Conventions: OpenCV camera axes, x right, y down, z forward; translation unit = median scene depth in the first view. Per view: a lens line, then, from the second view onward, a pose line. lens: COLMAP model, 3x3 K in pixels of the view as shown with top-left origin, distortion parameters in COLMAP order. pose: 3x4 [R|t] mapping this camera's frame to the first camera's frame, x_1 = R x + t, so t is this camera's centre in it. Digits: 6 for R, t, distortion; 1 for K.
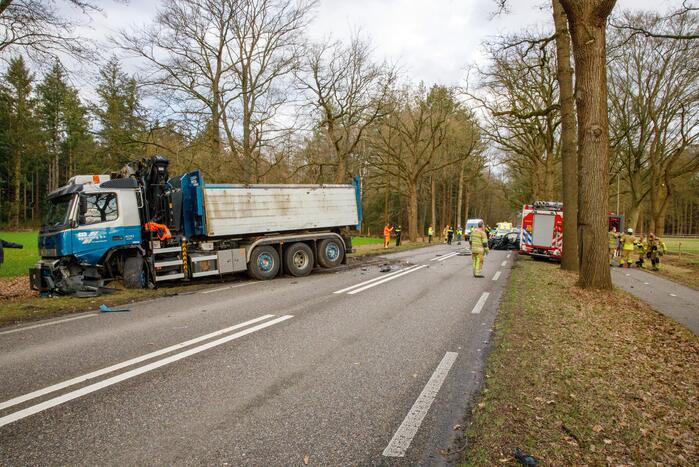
lens RADIAL K [[487.8, 0, 349.5], [0, 487.8, 233.5], [0, 0, 1]] dist [-0.138015, 0.113736]
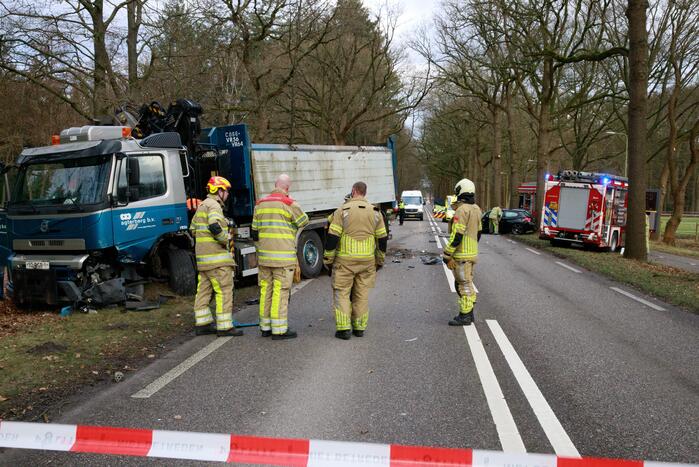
lens RADIAL K [[710.8, 0, 356.0], [0, 710.8, 232.5], [0, 0, 1]] dist [0.008430, -0.001002]
pose [[0.967353, -0.005470, 0.253375, -0.376633], [-0.002985, 0.999452, 0.032972, -0.007229], [-0.253416, -0.032652, 0.966806, -0.043348]]
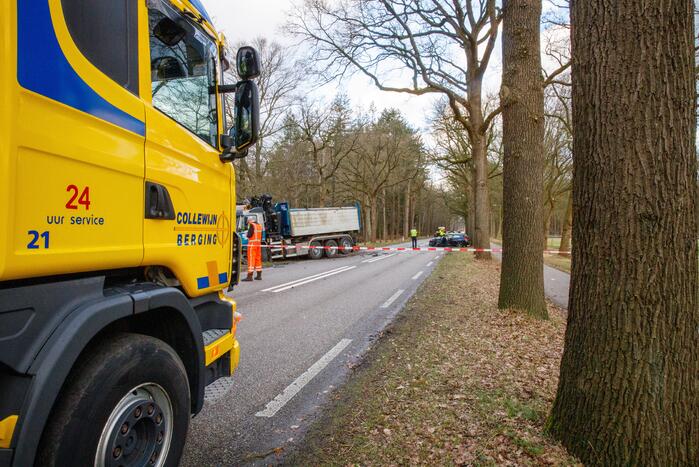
lens RADIAL K [[487.1, 0, 349.5], [0, 487.1, 233.5], [0, 0, 1]] dist [-0.127739, 0.106084]
pose [[0.993487, -0.008819, 0.113607, -0.257436], [0.010003, 0.999901, -0.009851, 0.015317], [-0.113509, 0.010923, 0.993477, -0.878117]]
